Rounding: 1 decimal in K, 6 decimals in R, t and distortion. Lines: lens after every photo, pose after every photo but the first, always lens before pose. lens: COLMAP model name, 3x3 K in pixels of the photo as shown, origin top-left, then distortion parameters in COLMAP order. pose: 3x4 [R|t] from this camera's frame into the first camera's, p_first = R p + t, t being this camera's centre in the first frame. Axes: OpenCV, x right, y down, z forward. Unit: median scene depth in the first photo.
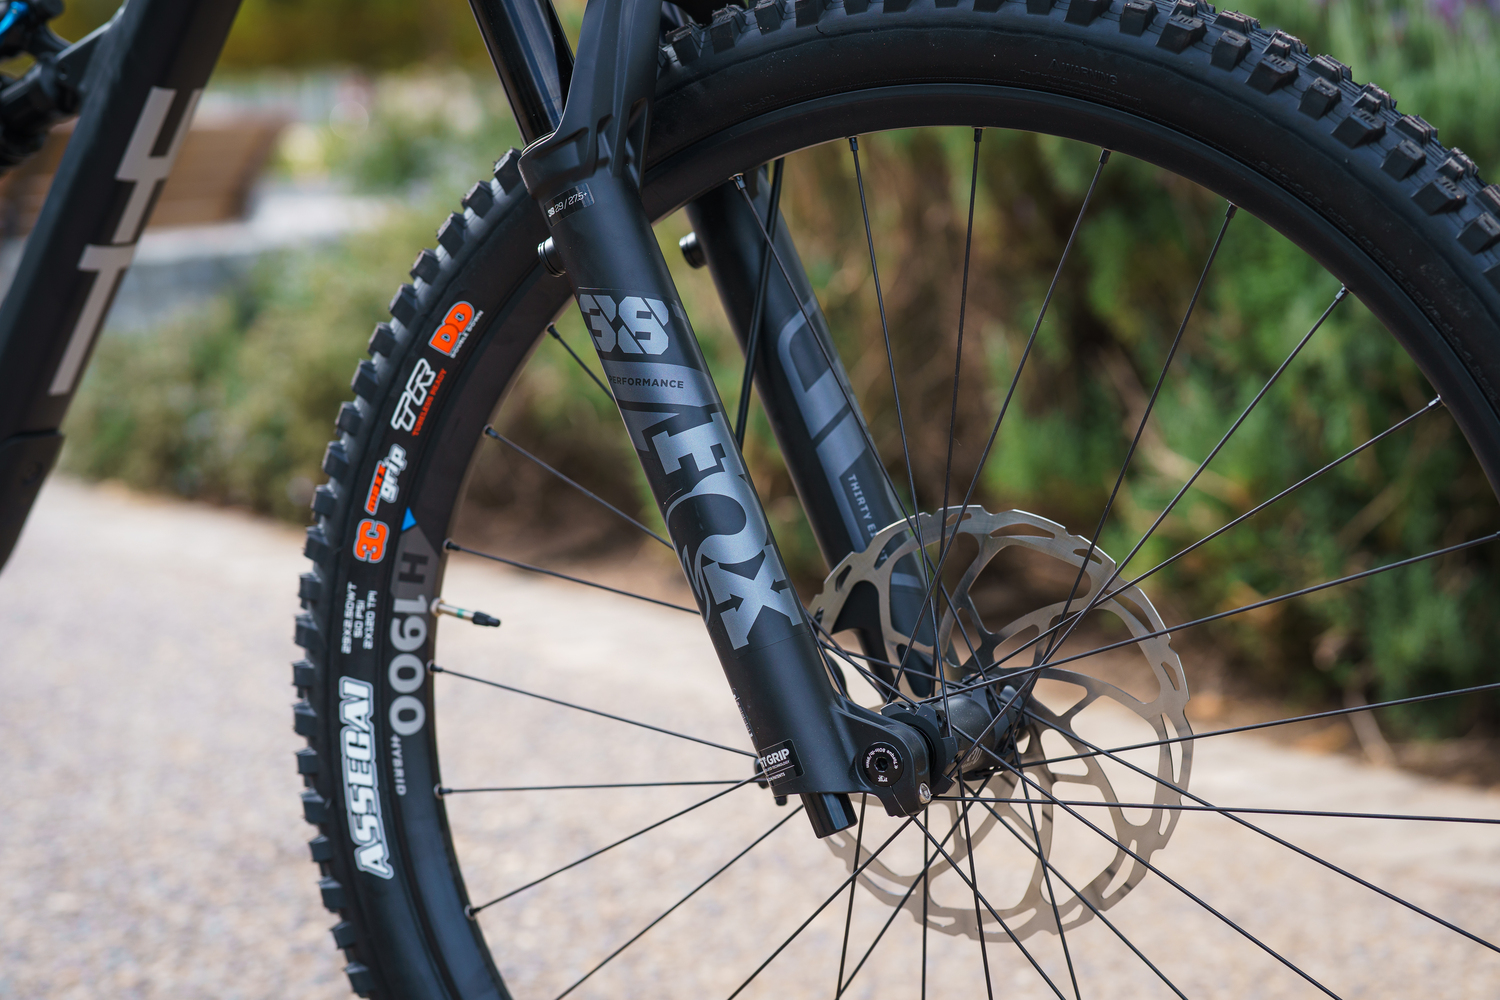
lens RADIAL K [[3199.4, 0, 758.5], [0, 3199.4, 505.3], [0, 0, 1]] dist [-0.000442, 0.000000]
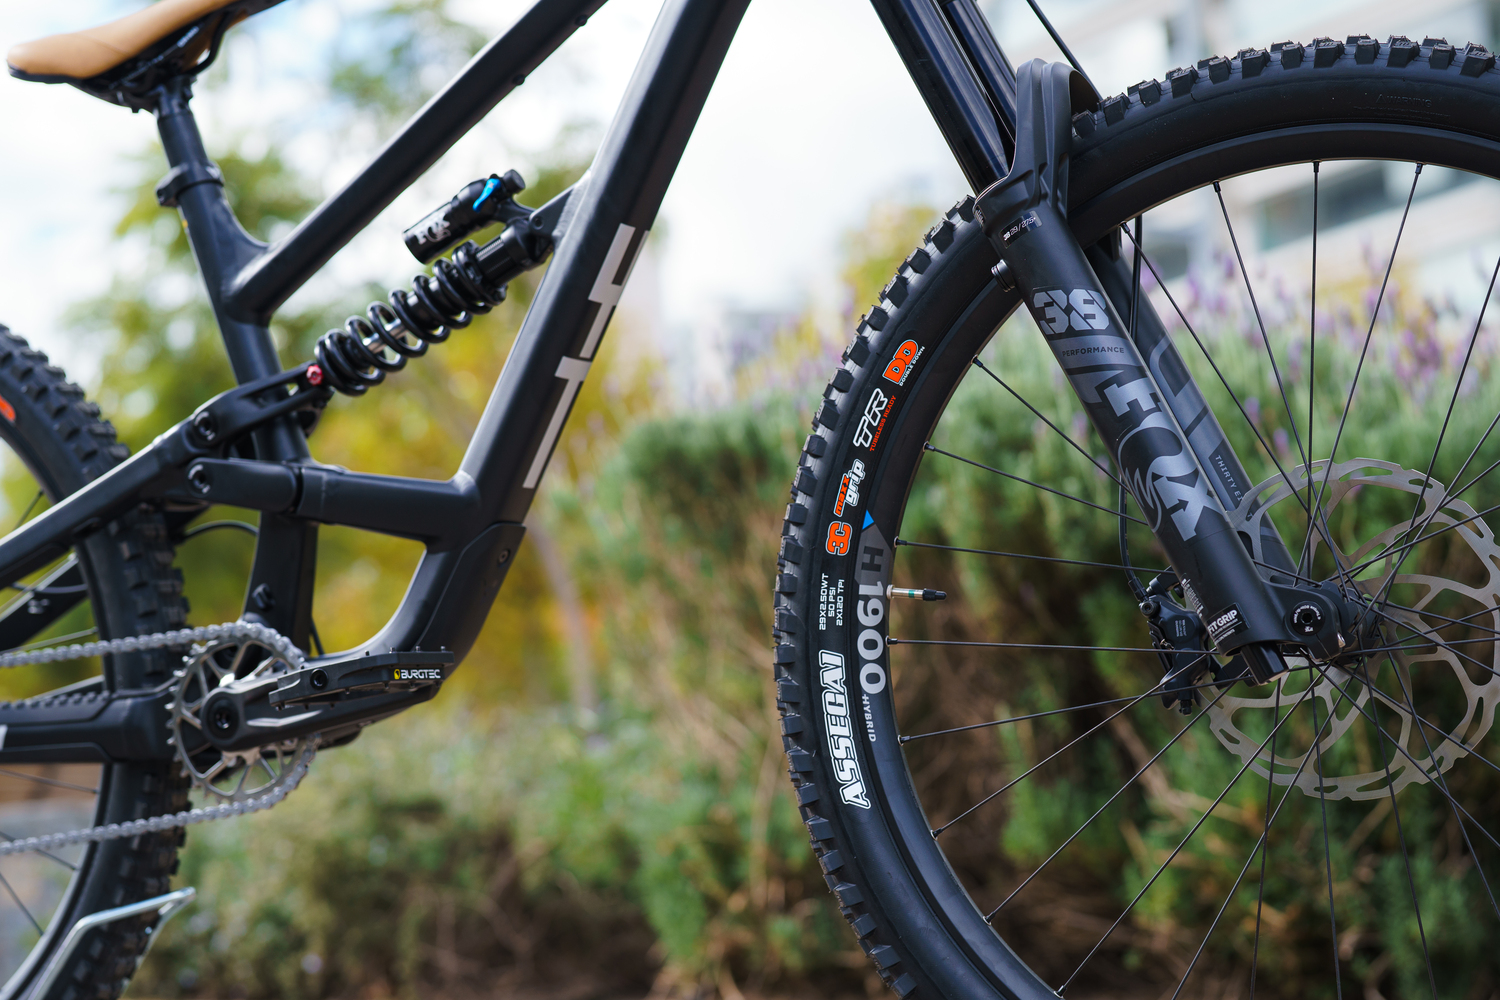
lens RADIAL K [[3199.4, 0, 742.1], [0, 3199.4, 497.8], [0, 0, 1]] dist [-0.000442, 0.000000]
pose [[0.994695, -0.050893, 0.089398, -0.272438], [0.069553, 0.973029, -0.219947, 0.272111], [-0.075793, 0.224998, 0.971407, -0.231390]]
